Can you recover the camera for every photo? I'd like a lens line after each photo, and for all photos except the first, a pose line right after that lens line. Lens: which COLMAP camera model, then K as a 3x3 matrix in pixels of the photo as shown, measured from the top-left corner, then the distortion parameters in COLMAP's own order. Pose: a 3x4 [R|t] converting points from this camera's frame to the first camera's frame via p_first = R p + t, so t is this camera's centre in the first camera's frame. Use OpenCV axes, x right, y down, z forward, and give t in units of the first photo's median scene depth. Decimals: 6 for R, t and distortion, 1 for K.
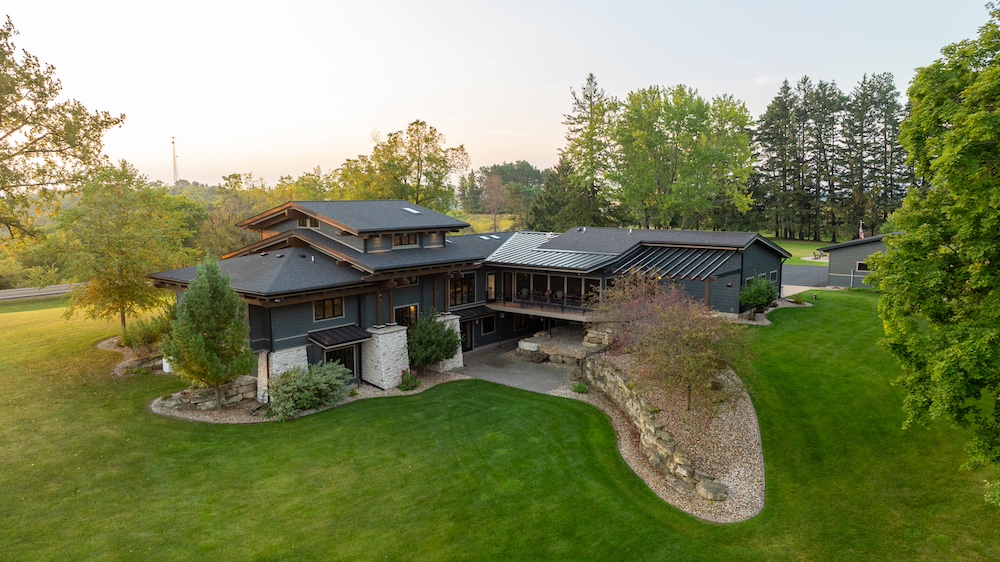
lens RADIAL K [[714.0, 0, 500.0], [0, 714.0, 281.0], [0, 0, 1]] dist [-0.033608, 0.029758]
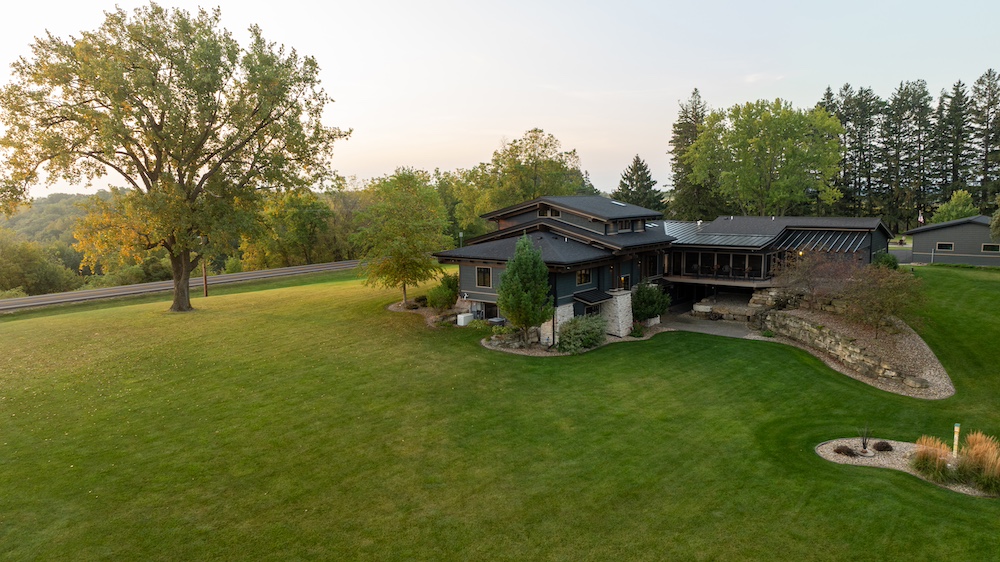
lens RADIAL K [[714.0, 0, 500.0], [0, 714.0, 281.0], [0, 0, 1]] dist [-0.033608, 0.029758]
pose [[0.999863, -0.012052, 0.011306, -0.402253], [0.012042, 0.999927, 0.000945, 0.043299], [-0.011317, -0.000809, 0.999936, -0.332532]]
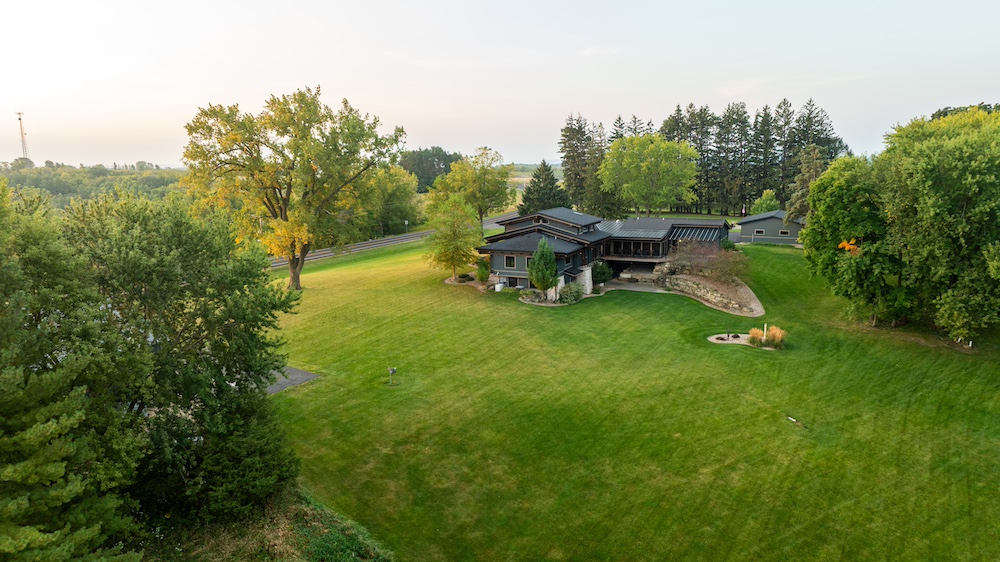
lens RADIAL K [[714.0, 0, 500.0], [0, 714.0, 281.0], [0, 0, 1]] dist [-0.033608, 0.029758]
pose [[0.974411, -0.048158, 0.219554, -0.931246], [0.038573, 0.998115, 0.047743, -0.009535], [-0.221439, -0.038052, 0.974431, -1.151266]]
